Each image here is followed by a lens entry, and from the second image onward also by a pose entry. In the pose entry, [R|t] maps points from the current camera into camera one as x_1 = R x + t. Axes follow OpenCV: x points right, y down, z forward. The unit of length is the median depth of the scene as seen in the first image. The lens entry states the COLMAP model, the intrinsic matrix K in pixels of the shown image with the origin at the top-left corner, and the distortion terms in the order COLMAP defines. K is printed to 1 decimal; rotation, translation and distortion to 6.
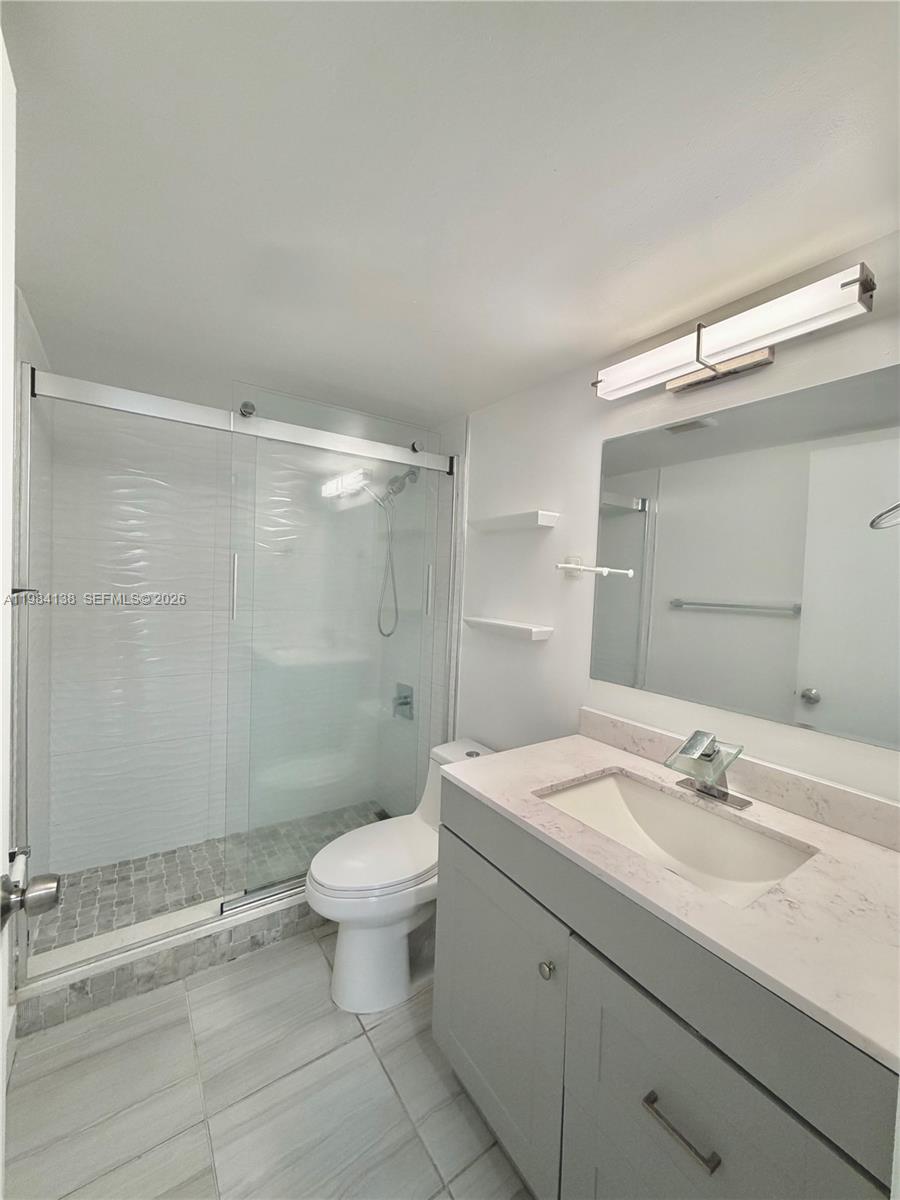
lens RADIAL K [[478.9, 0, 449.9], [0, 478.9, 598.3], [0, 0, 1]] dist [0.001104, -0.000003]
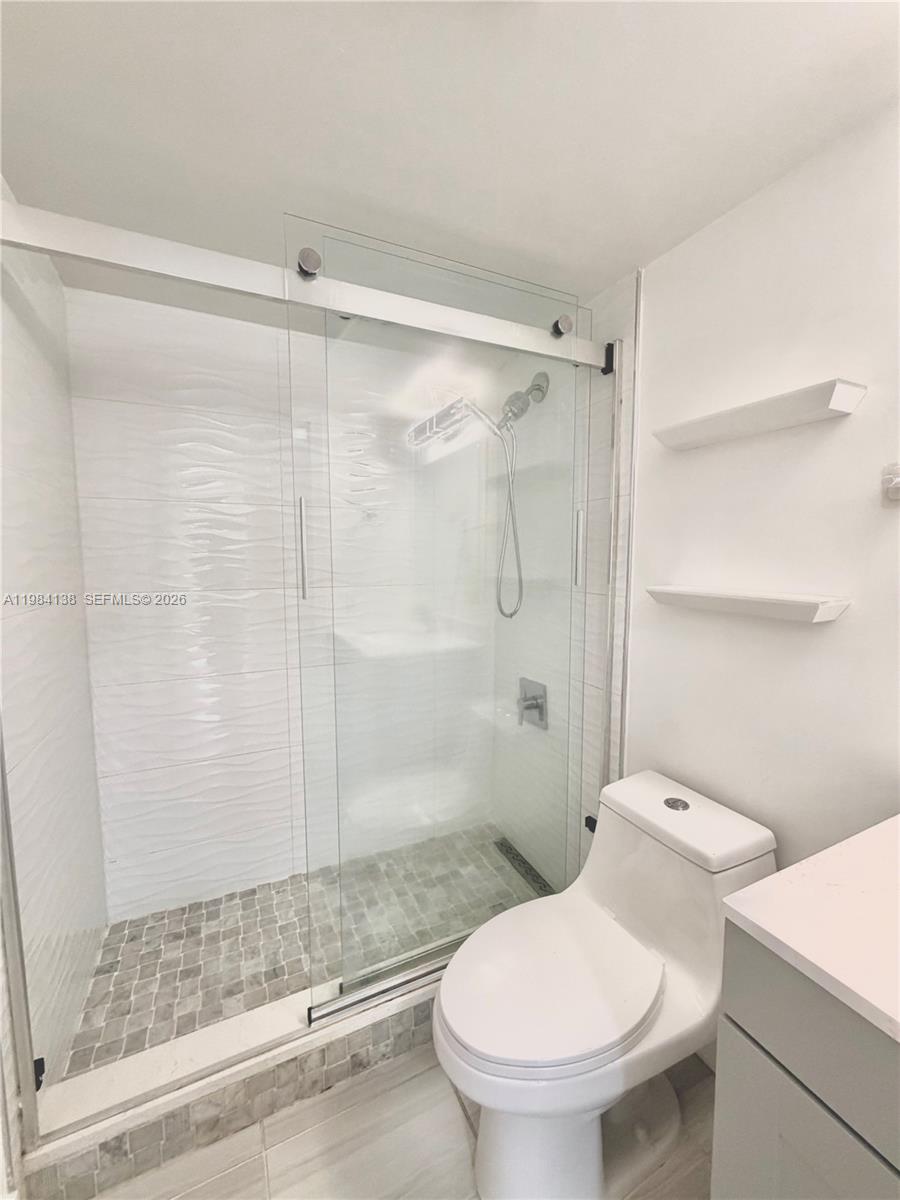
lens RADIAL K [[478.9, 0, 449.9], [0, 478.9, 598.3], [0, 0, 1]] dist [0.001104, -0.000003]
pose [[0.987264, -0.025356, -0.157059, -0.126208], [0.033450, 0.998233, 0.049110, 0.014441], [0.155537, -0.053738, 0.986367, 0.317490]]
